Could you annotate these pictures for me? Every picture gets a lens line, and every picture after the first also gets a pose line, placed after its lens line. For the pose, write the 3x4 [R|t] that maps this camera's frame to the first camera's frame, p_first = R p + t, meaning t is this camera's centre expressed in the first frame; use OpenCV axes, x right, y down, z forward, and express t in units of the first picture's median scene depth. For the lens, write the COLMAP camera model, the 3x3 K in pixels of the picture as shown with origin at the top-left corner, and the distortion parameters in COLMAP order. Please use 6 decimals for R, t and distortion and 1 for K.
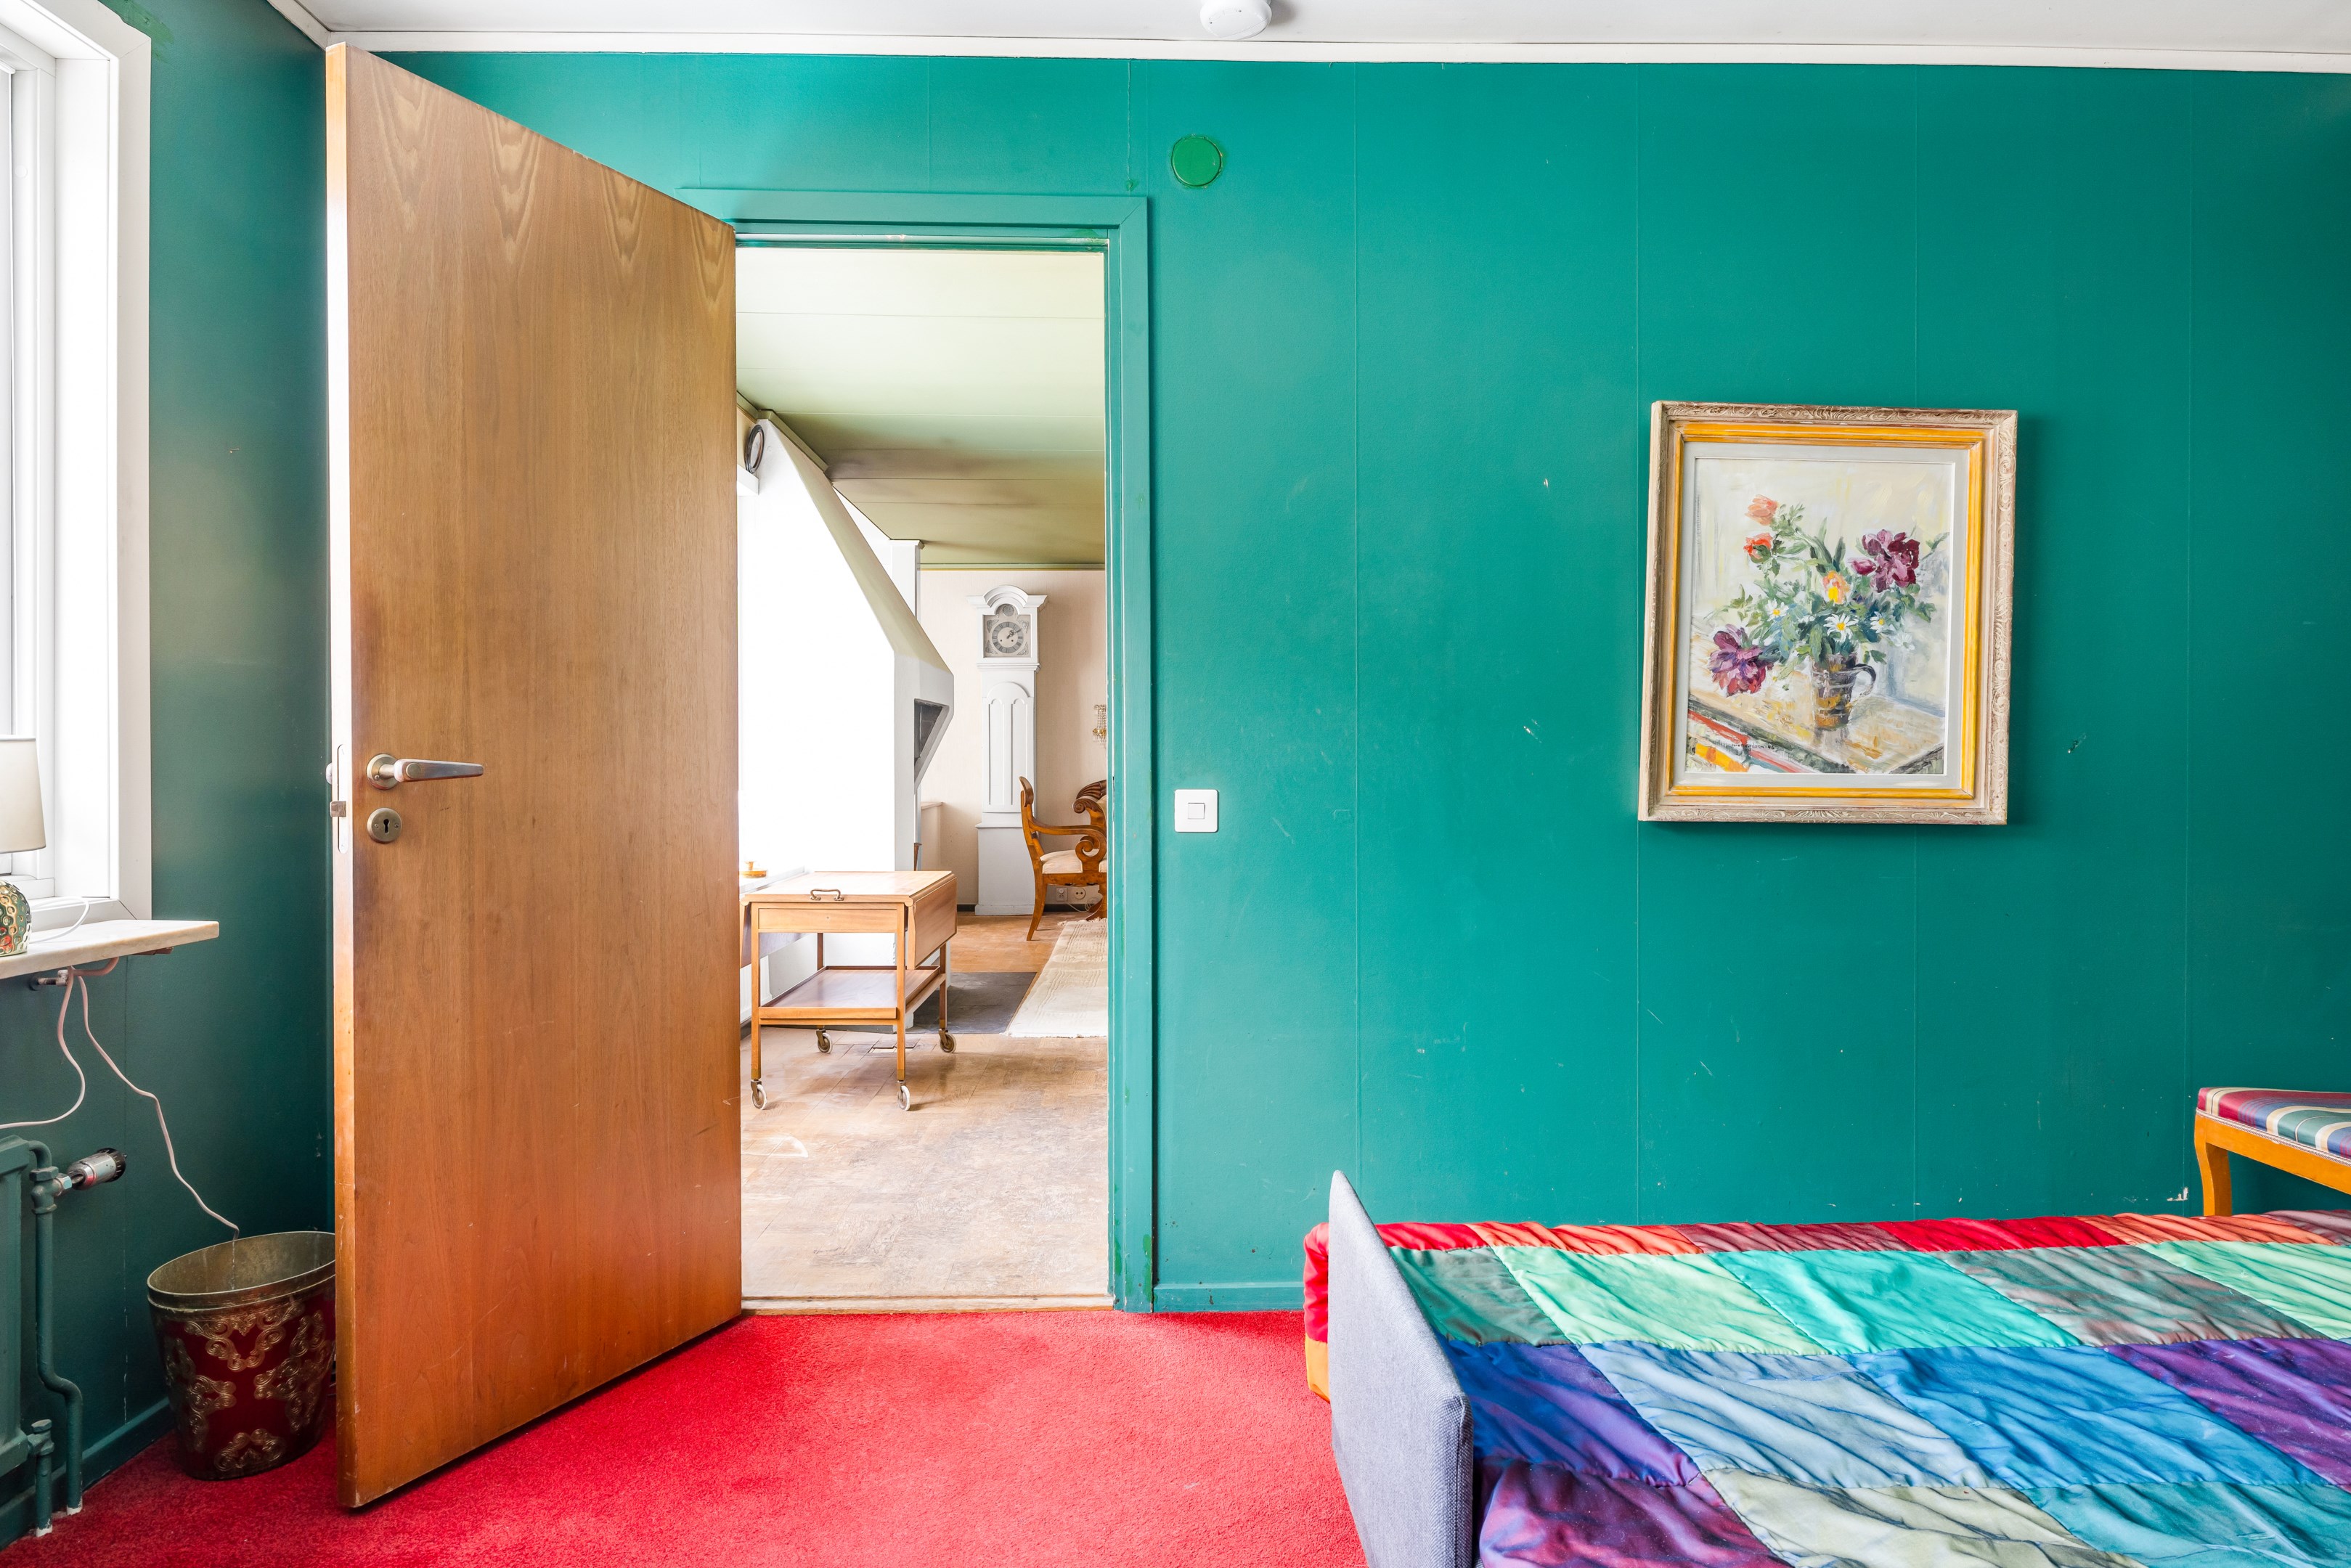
lens RADIAL K [[1459.5, 0, 1186.0], [0, 1459.5, 772.2], [0, 0, 1]] dist [0.001532, 0.001077]
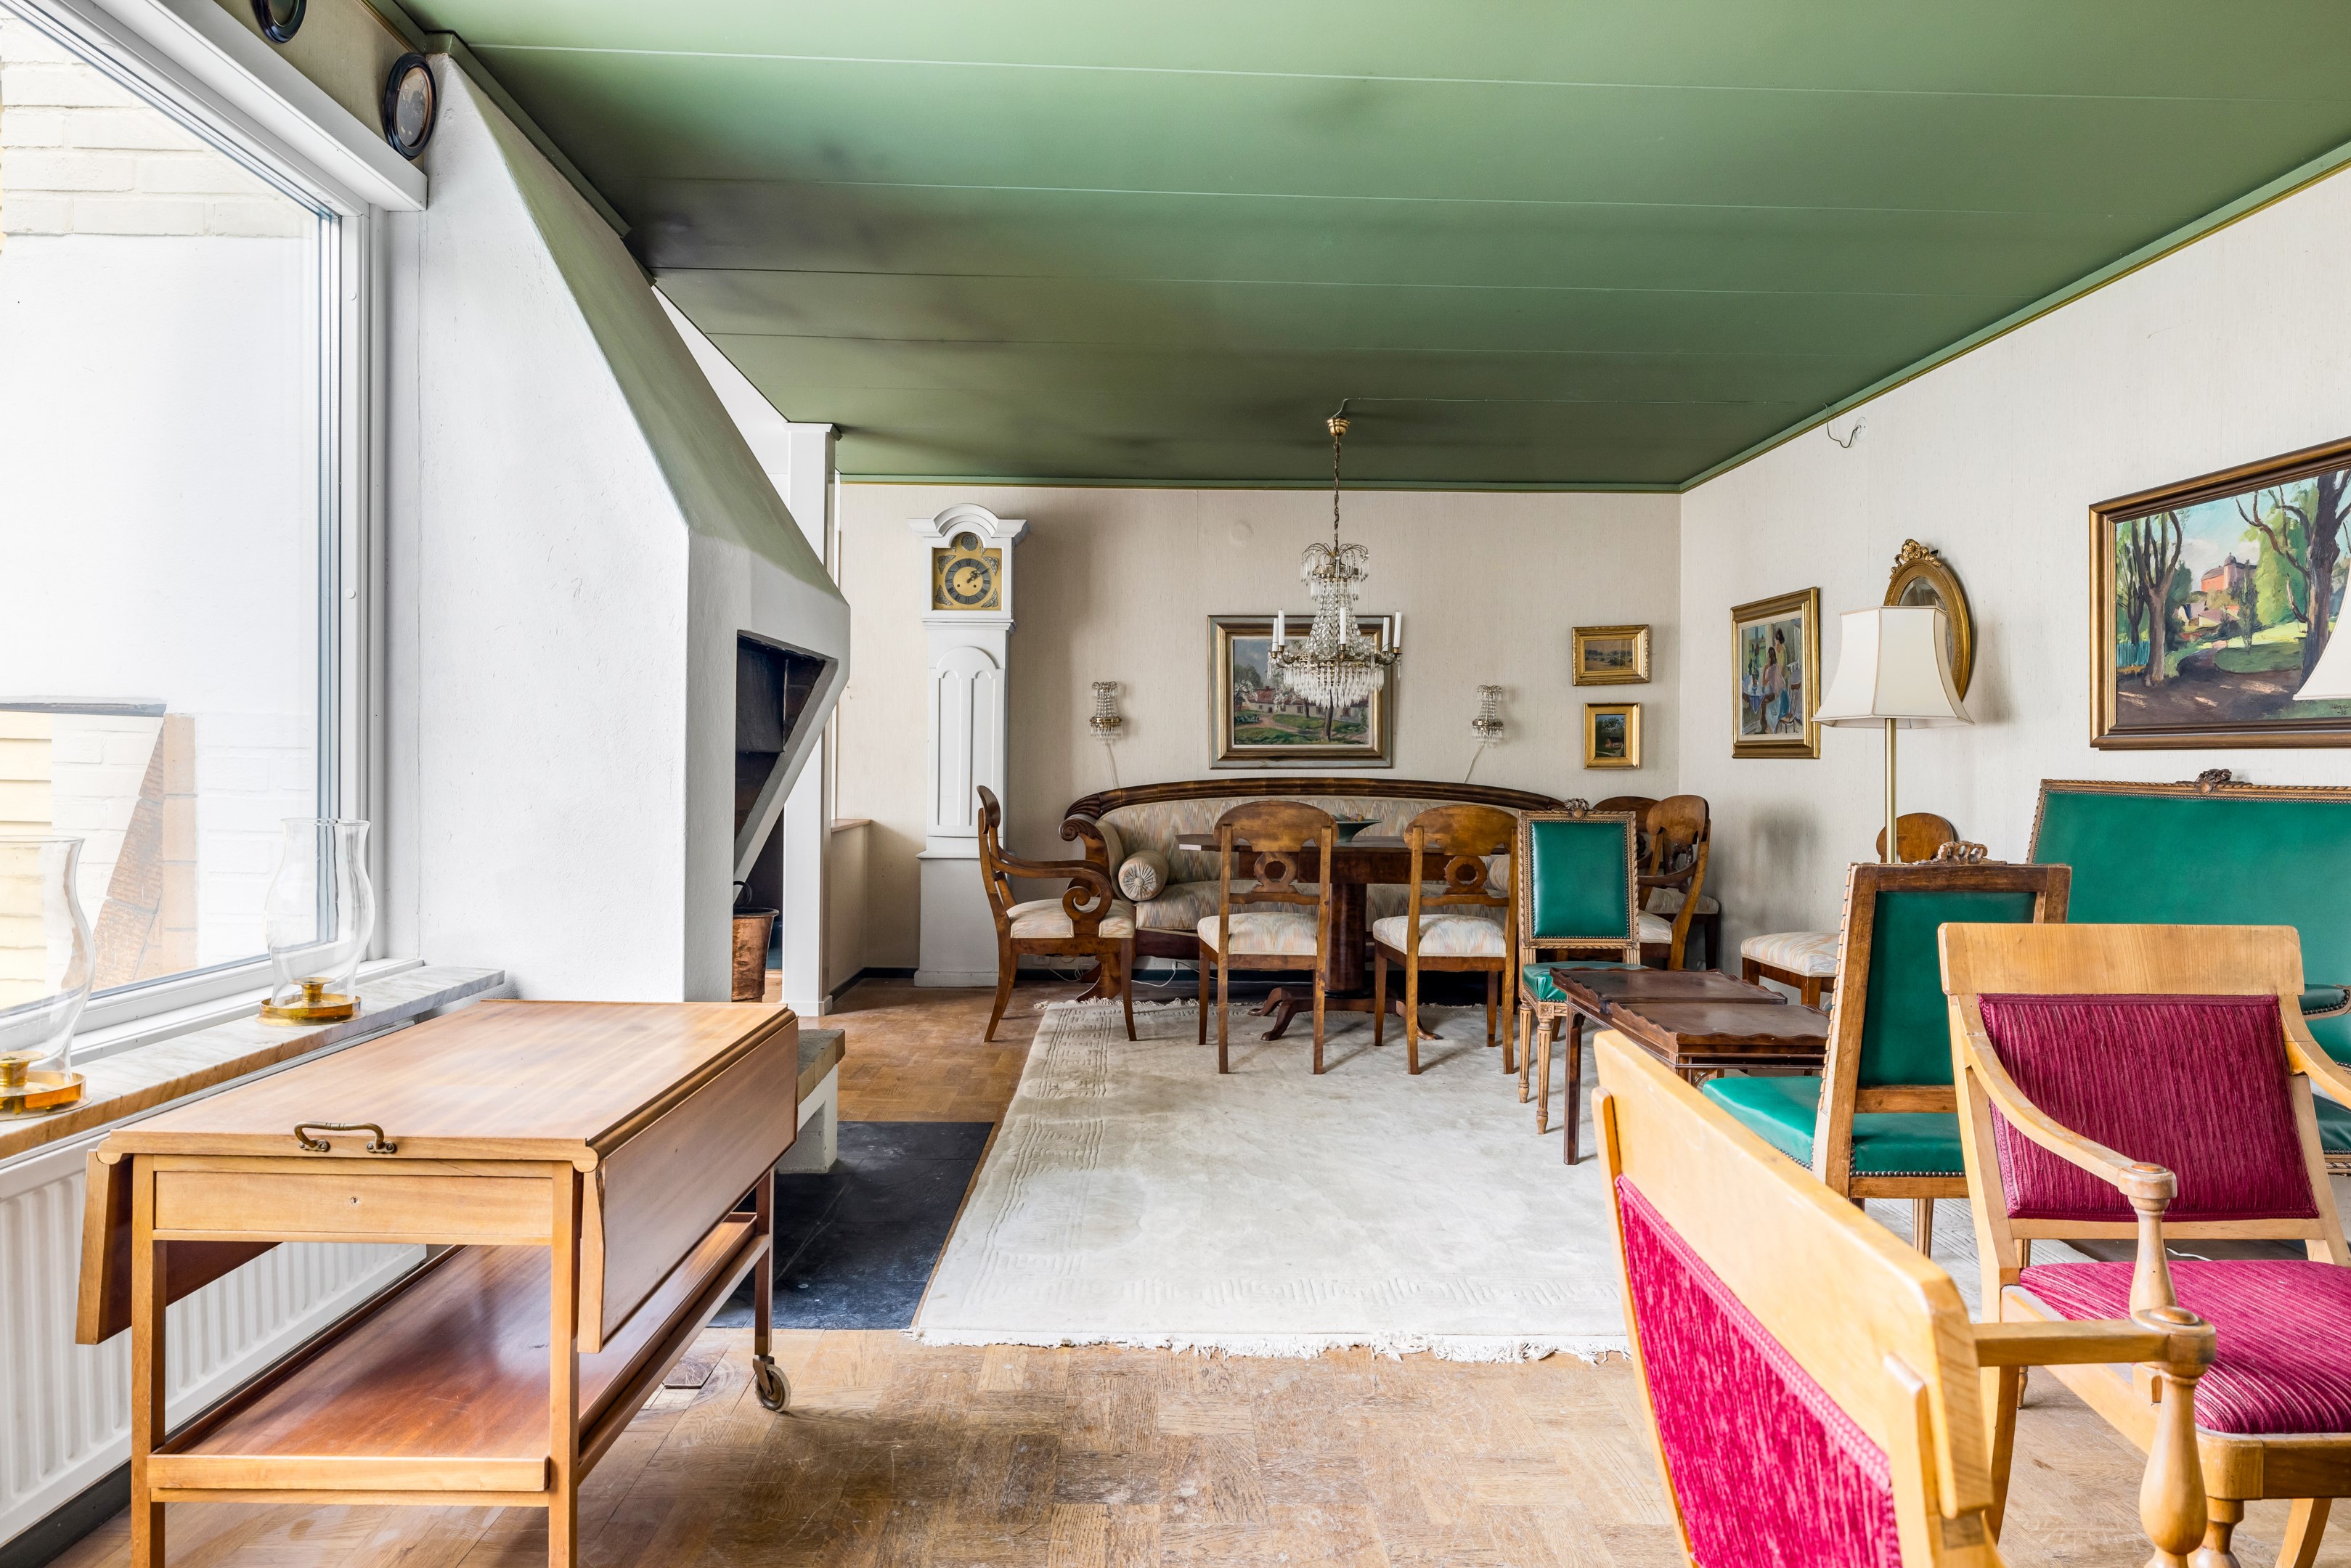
lens RADIAL K [[1459.5, 0, 1186.0], [0, 1459.5, 772.2], [0, 0, 1]] dist [0.001532, 0.001077]
pose [[0.999854, 0.014827, 0.008444, -0.026437], [-0.014800, 0.999885, -0.003209, -0.002094], [-0.008491, 0.003083, 0.999959, 0.340299]]
